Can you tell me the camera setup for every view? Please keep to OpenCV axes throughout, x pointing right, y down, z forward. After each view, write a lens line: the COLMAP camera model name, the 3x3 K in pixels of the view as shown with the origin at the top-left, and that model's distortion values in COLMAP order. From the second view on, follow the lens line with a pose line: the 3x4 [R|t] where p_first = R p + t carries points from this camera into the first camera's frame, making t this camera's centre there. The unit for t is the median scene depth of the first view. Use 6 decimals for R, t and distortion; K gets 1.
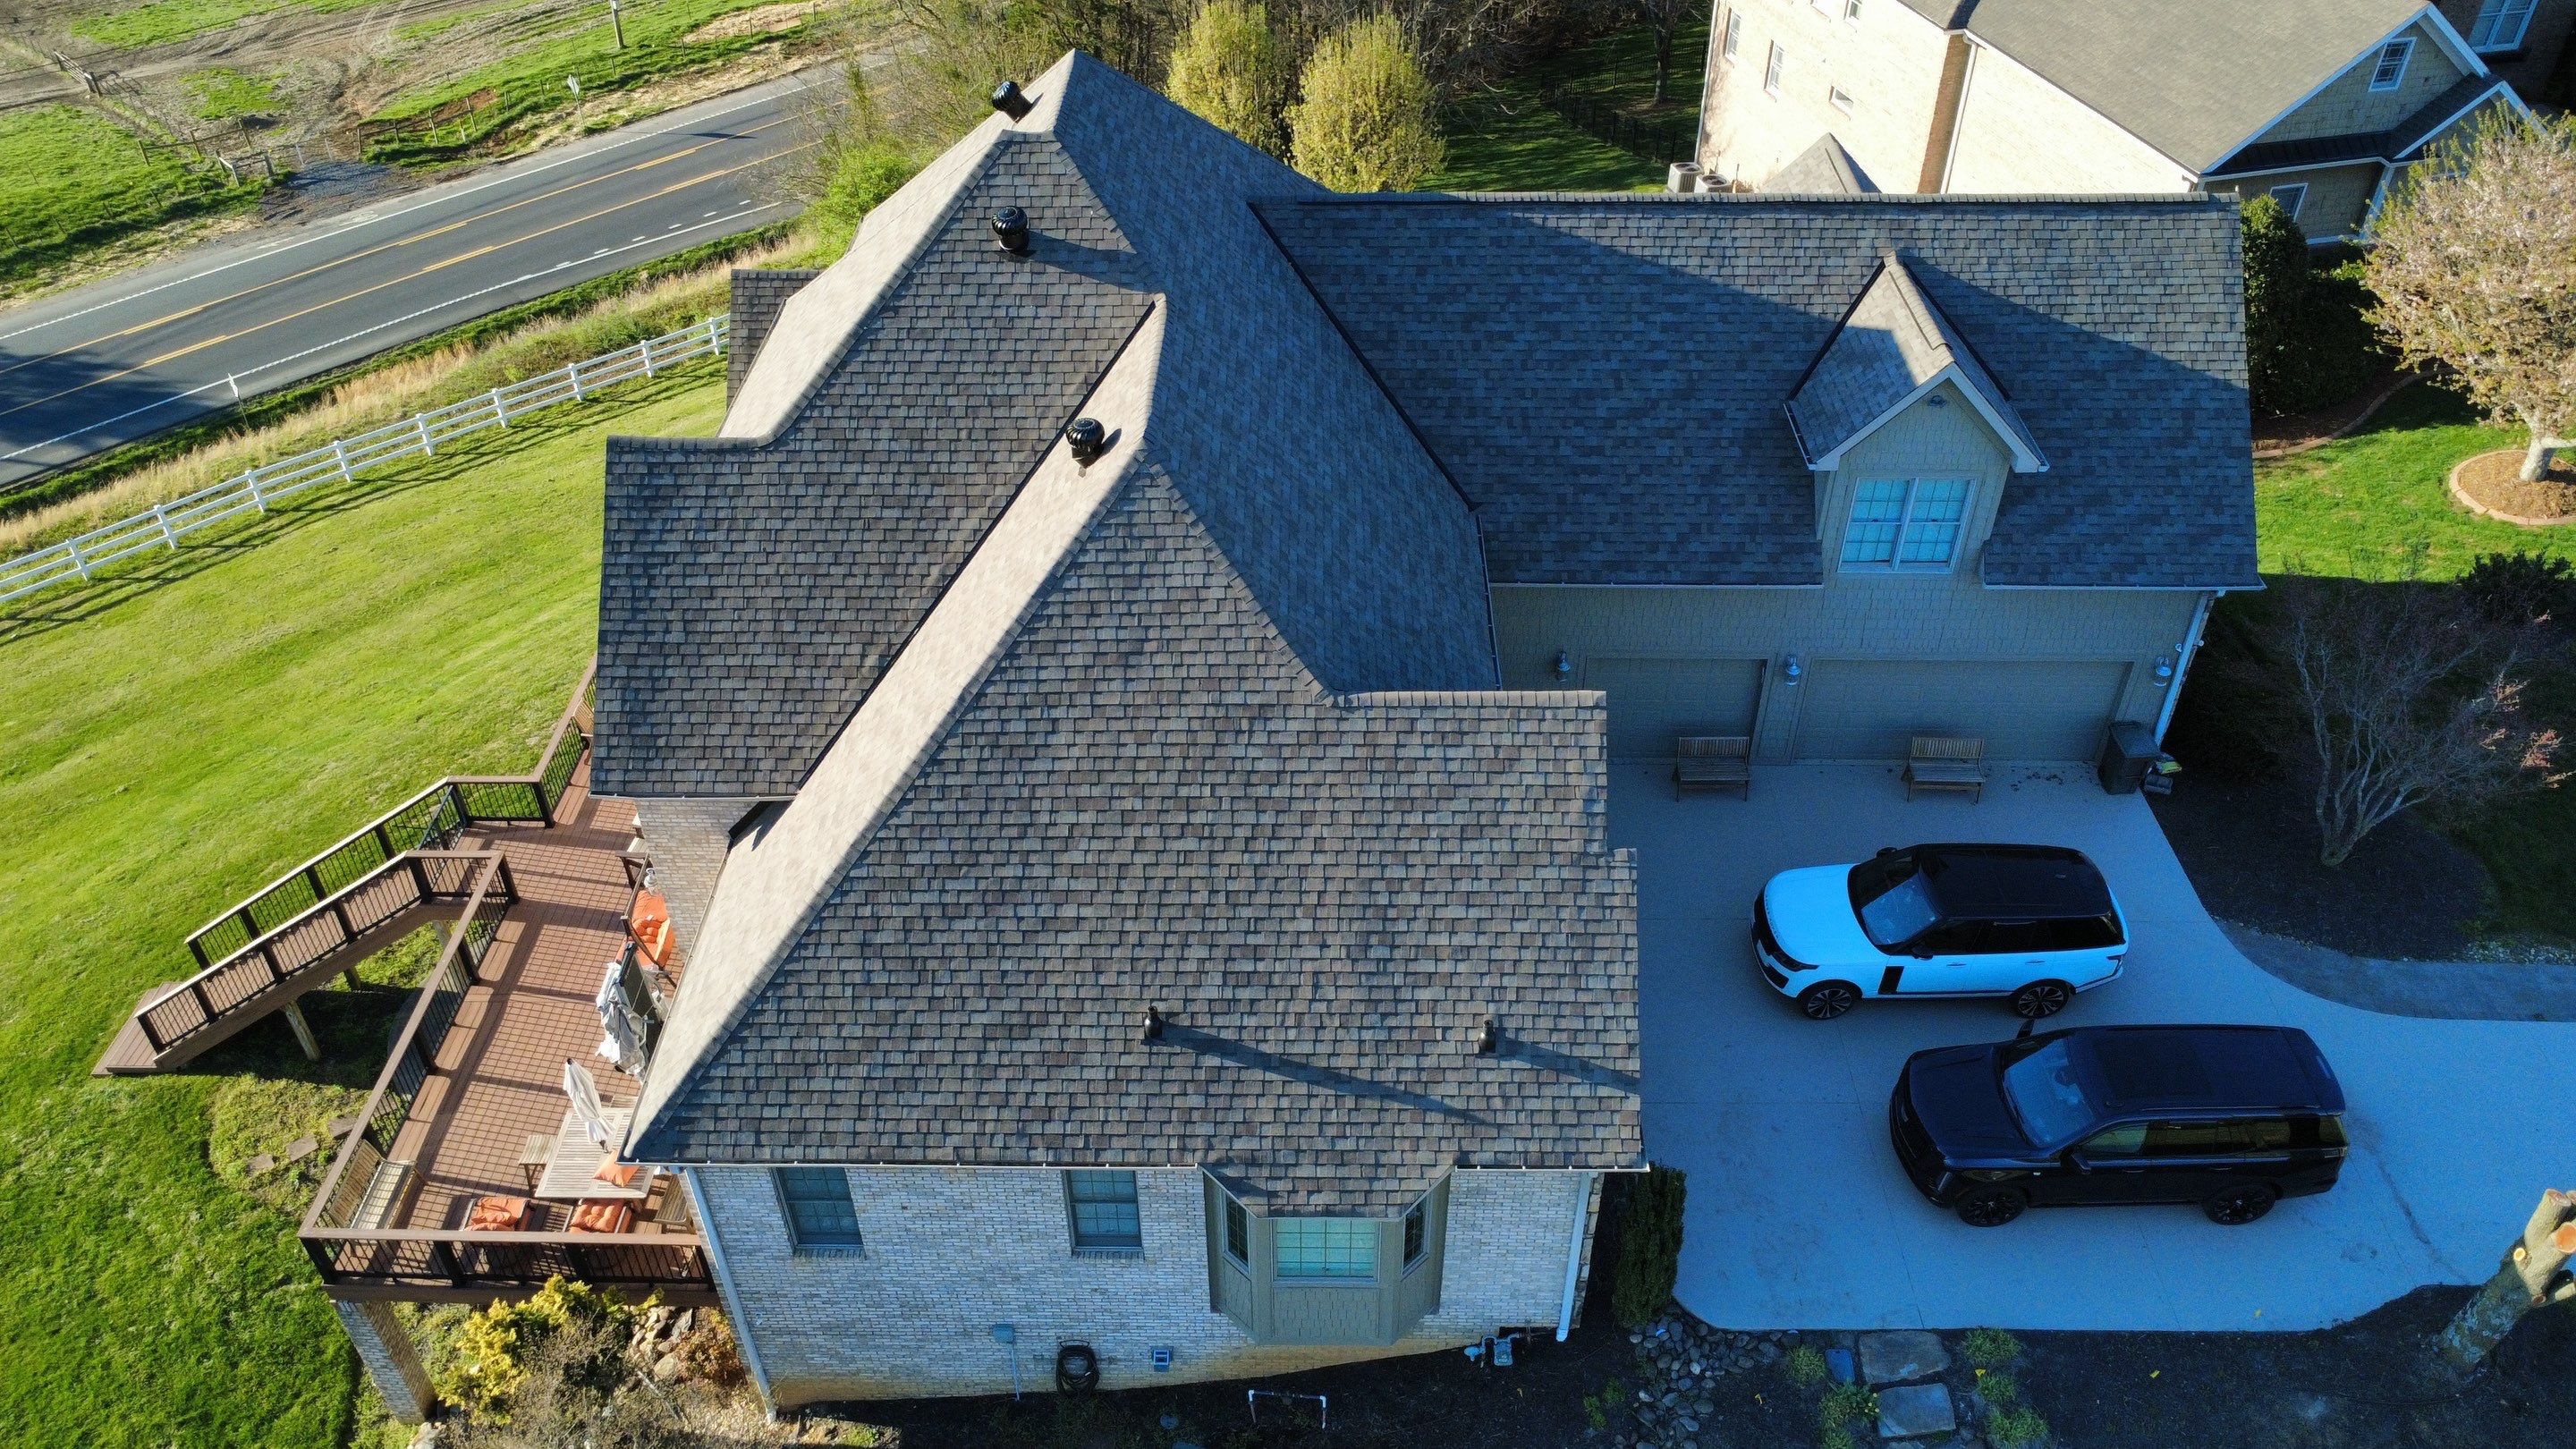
lens RADIAL K [[1874.2, 0, 1288.5], [0, 1874.2, 715.3], [0, 0, 1]] dist [0.000603, 0.000903]
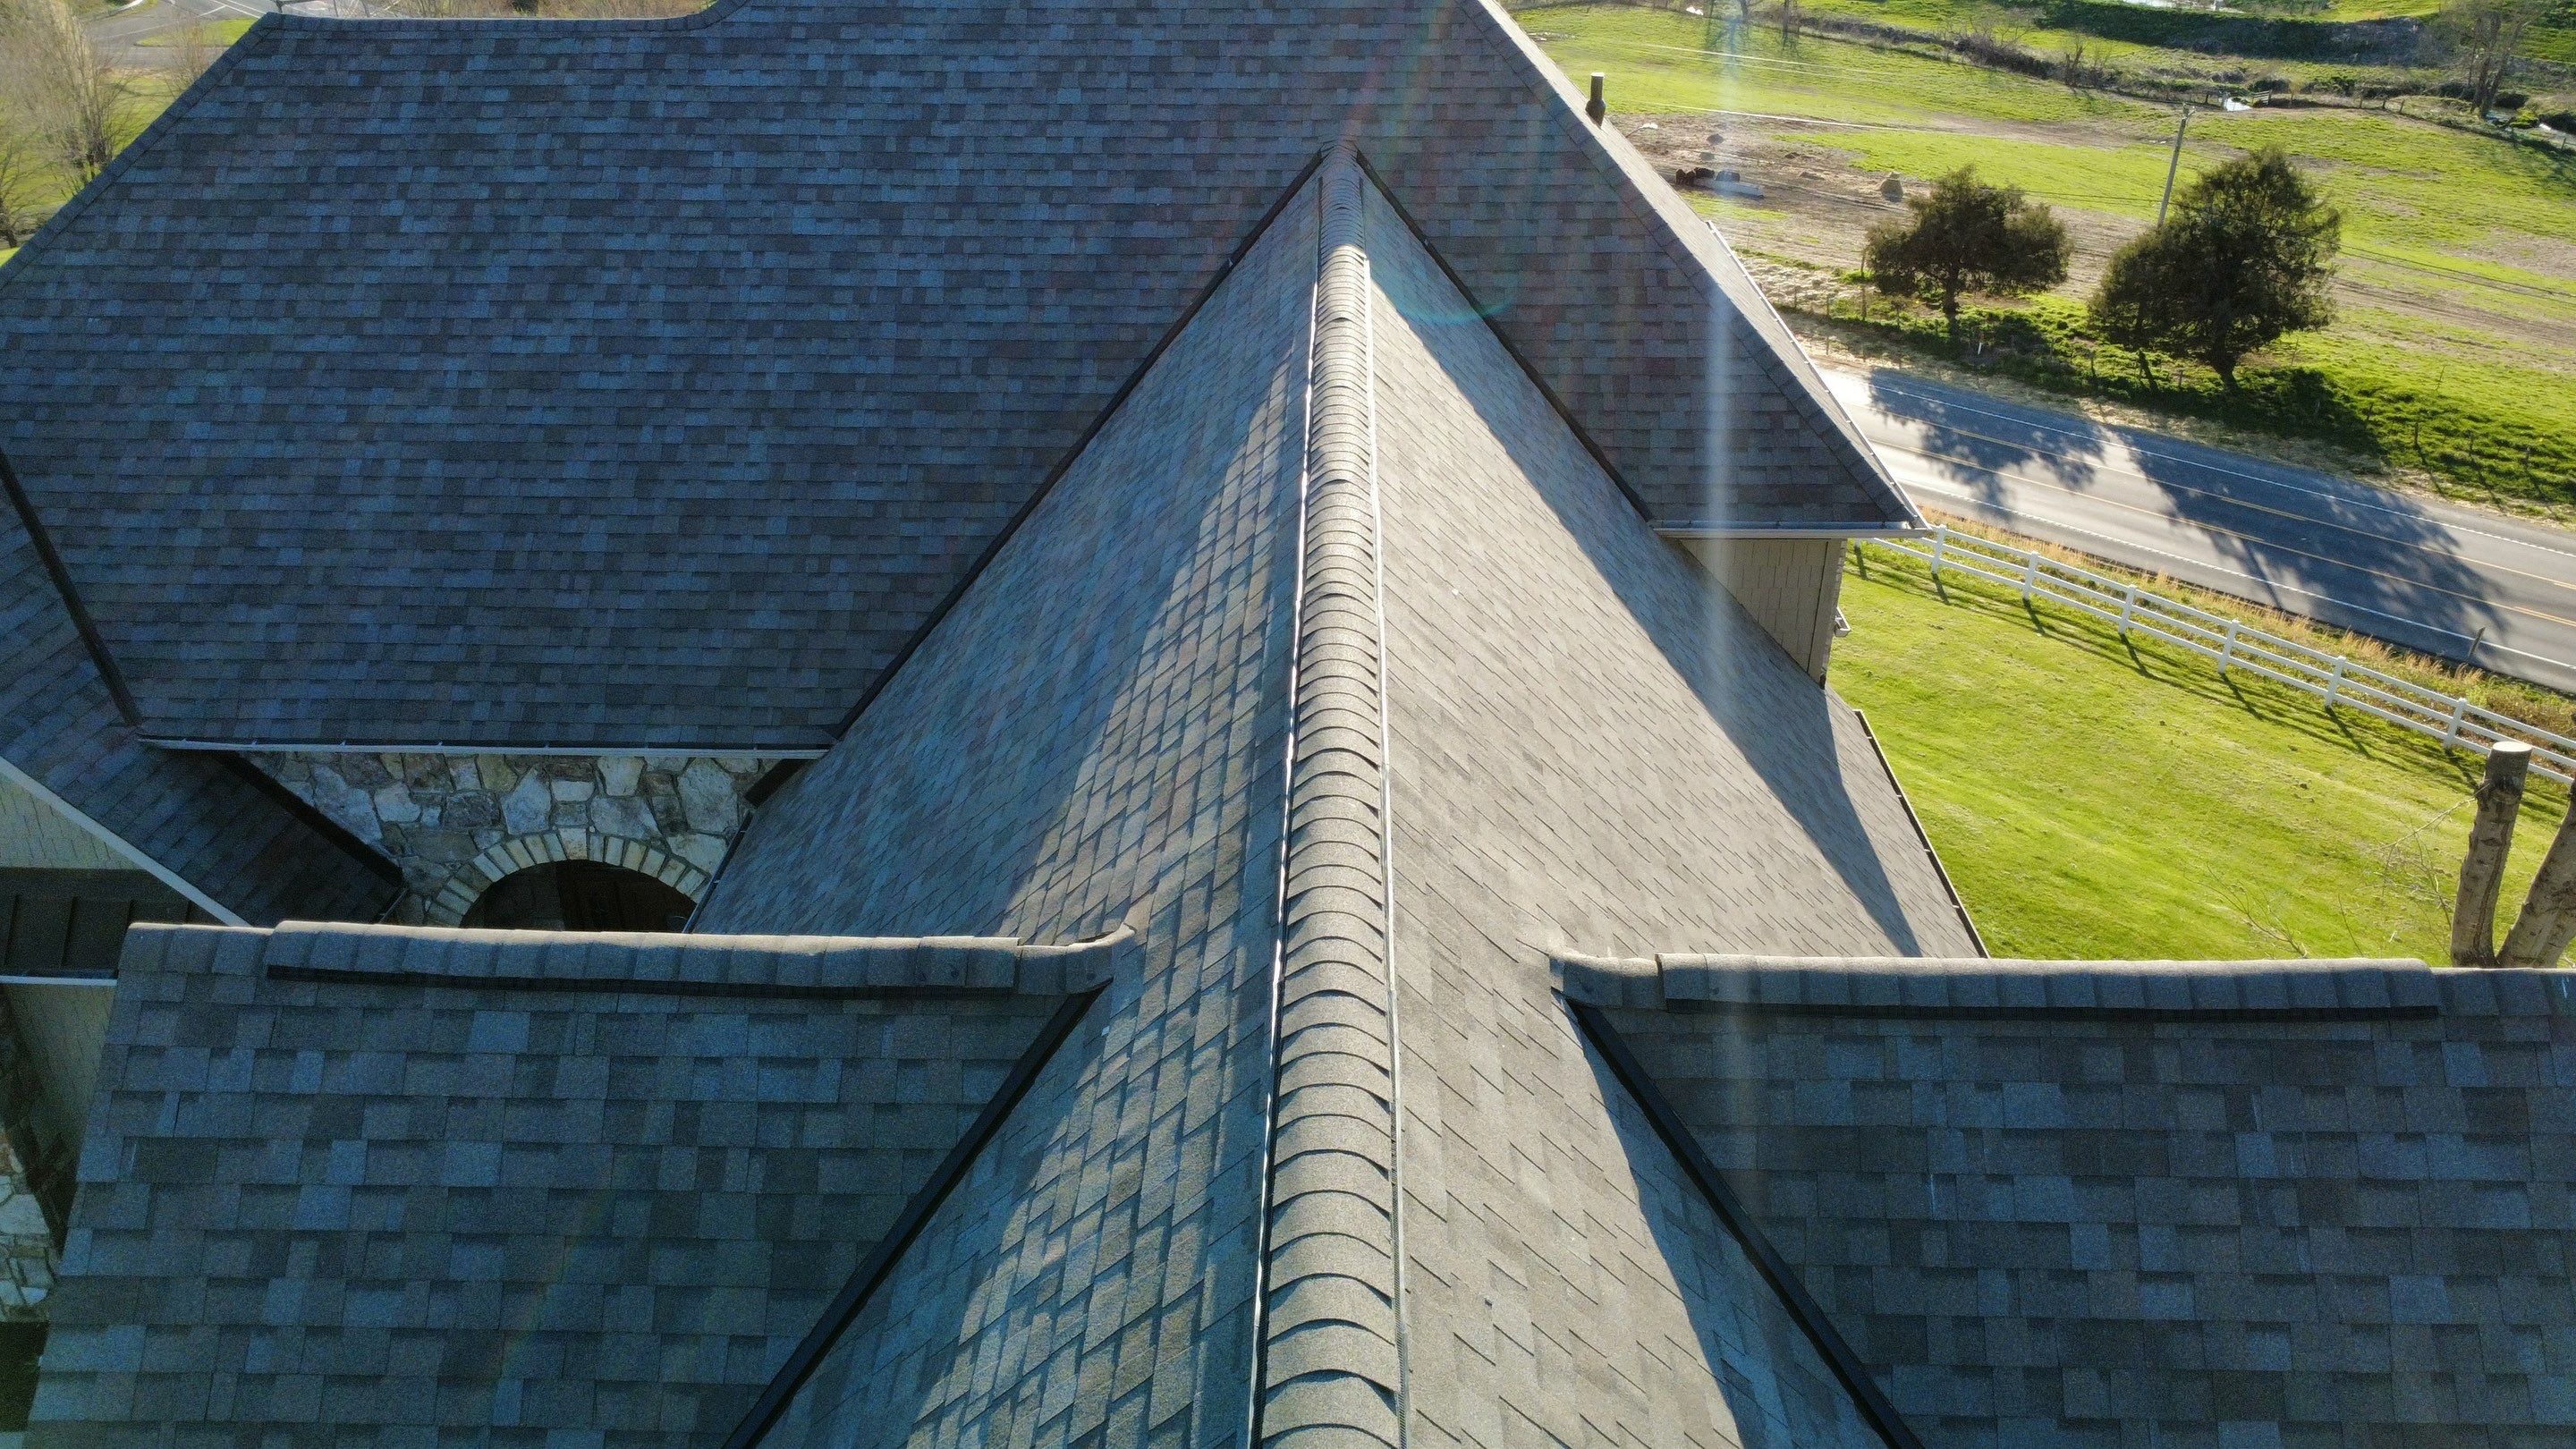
lens RADIAL K [[1874.2, 0, 1287.1], [0, 1874.2, 733.5], [0, 0, 1]] dist [0.000603, 0.000903]
pose [[-0.008272, 0.488196, -0.872695, 0.509983], [-0.625471, 0.678400, 0.385434, -0.363325], [0.780204, 0.549034, 0.299740, 0.939440]]
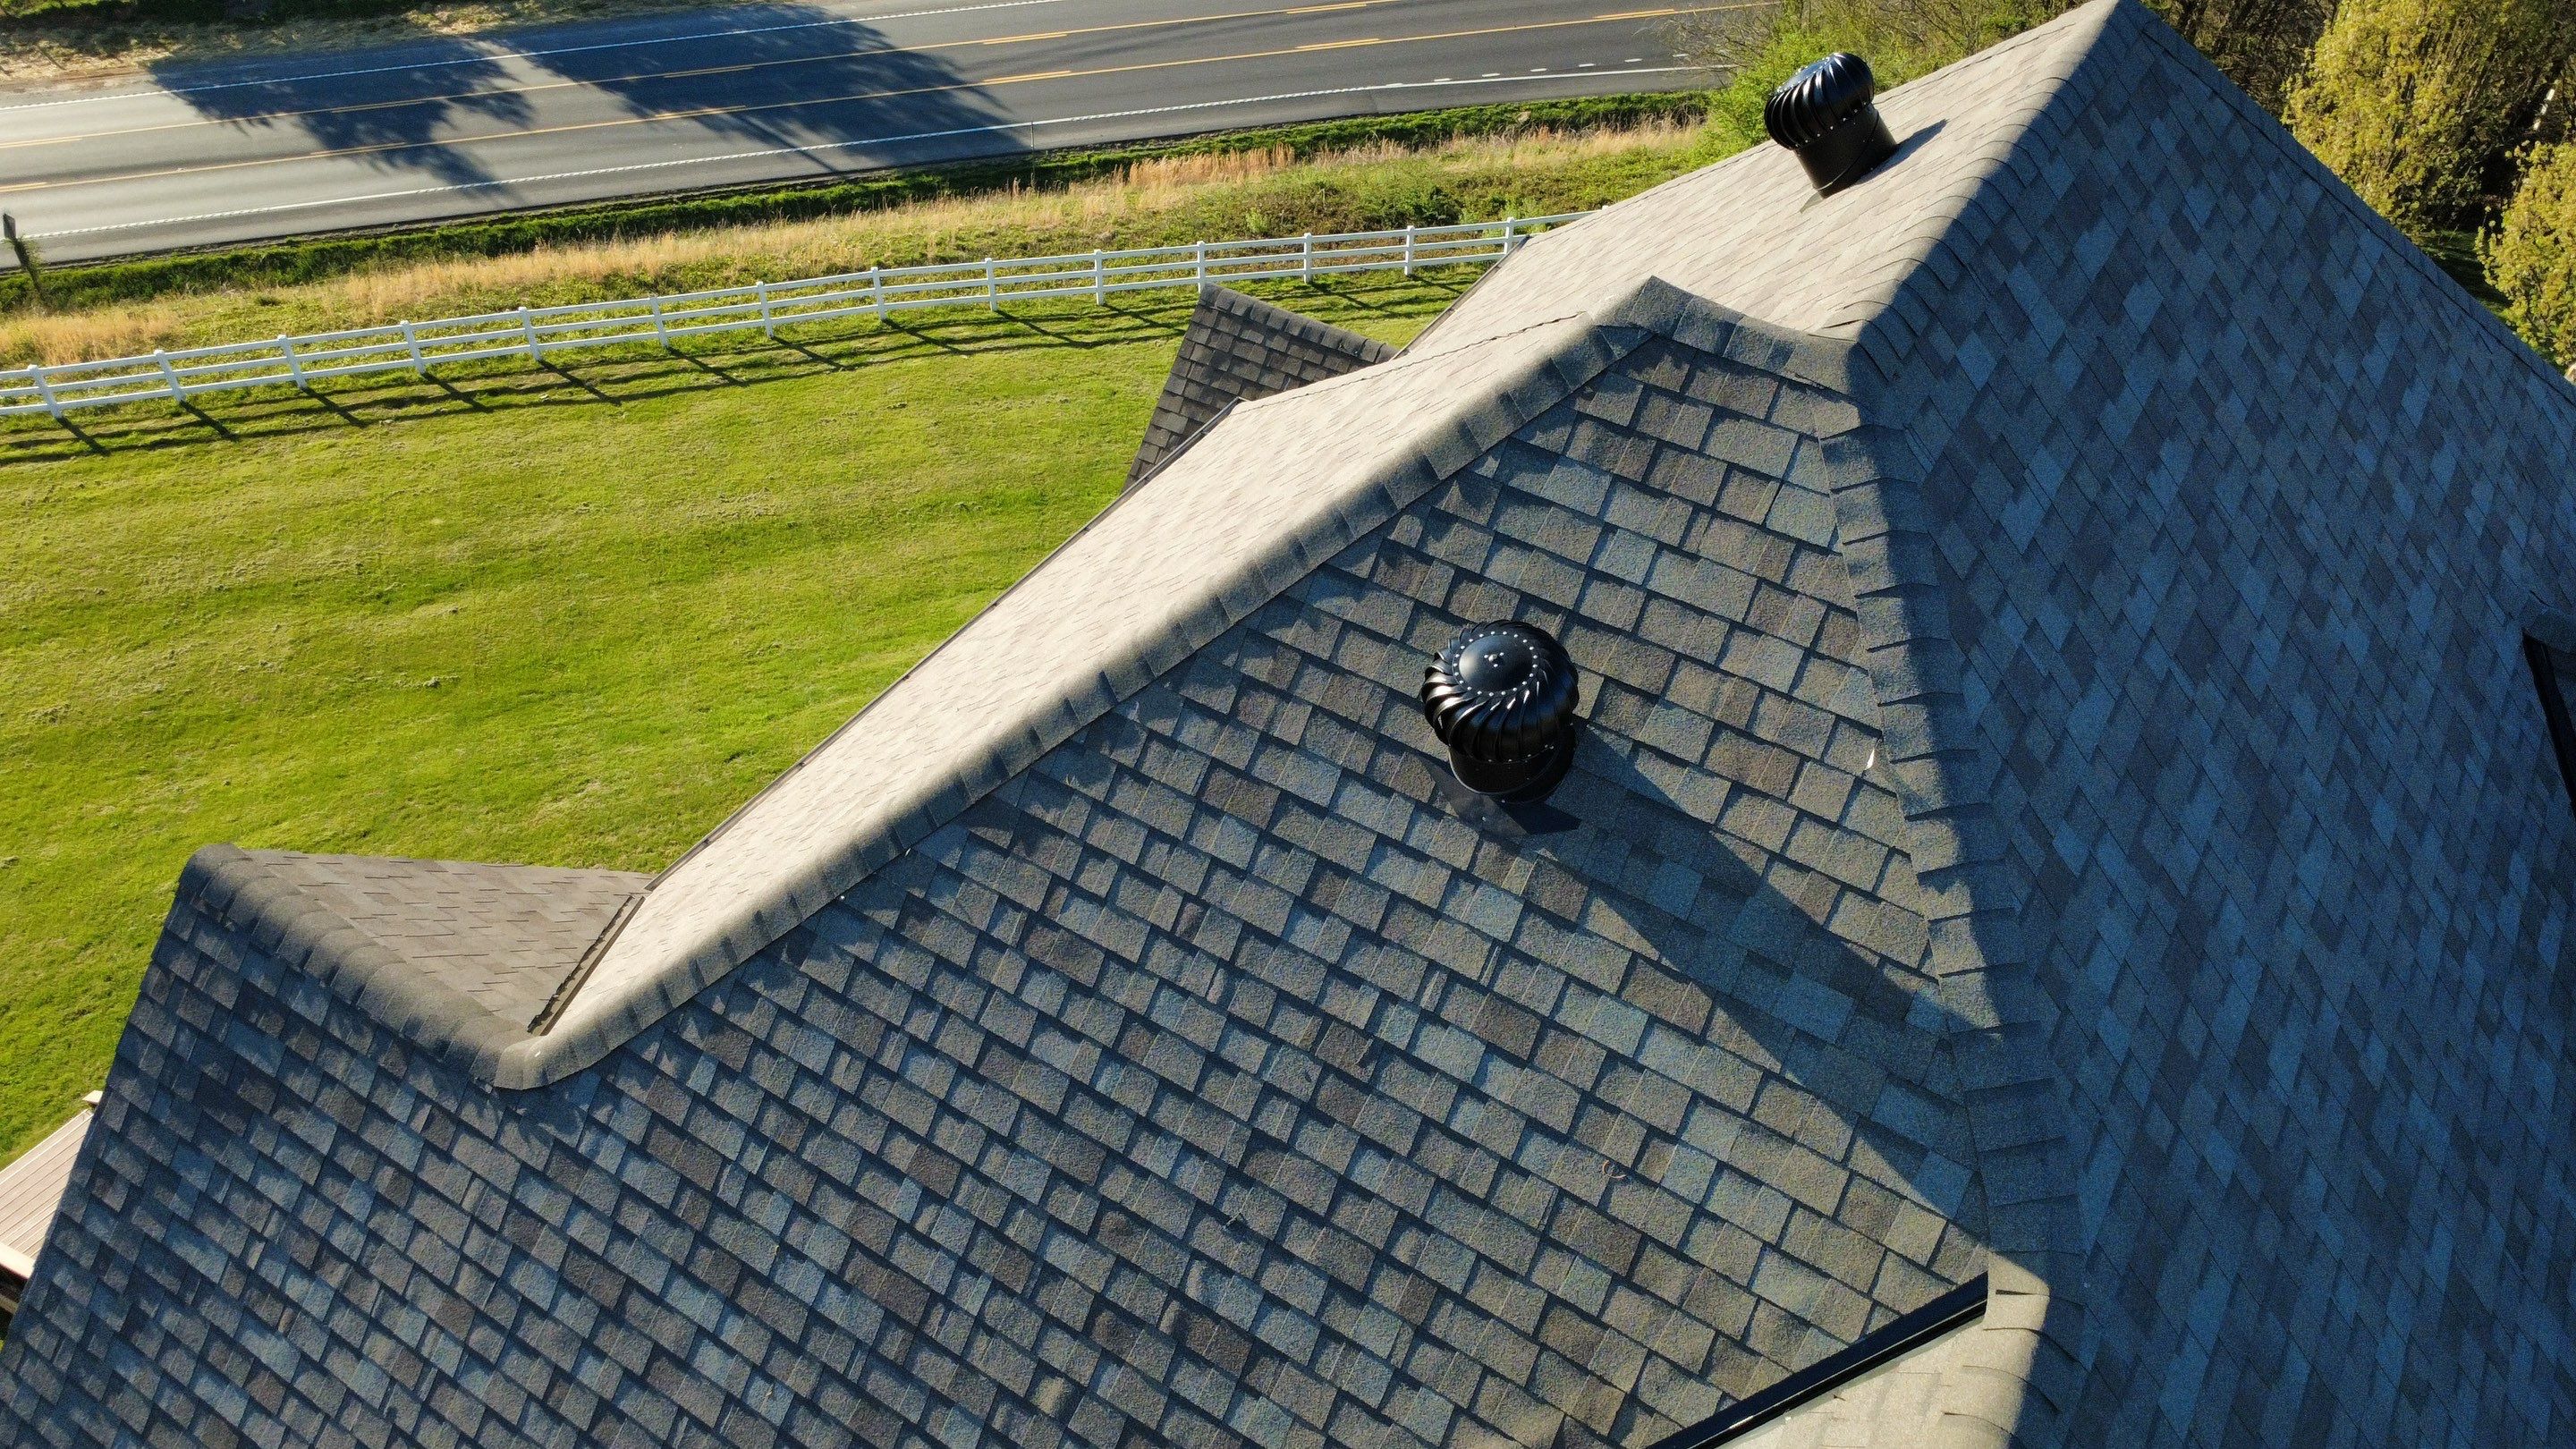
lens RADIAL K [[1874.2, 0, 1282.6], [0, 1874.2, 732.0], [0, 0, 1]] dist [0.000603, 0.000903]
pose [[0.846253, 0.370165, -0.383189, -0.069337], [-0.335411, 0.928957, 0.156646, -0.244324], [0.413951, -0.004036, 0.910290, 0.665201]]
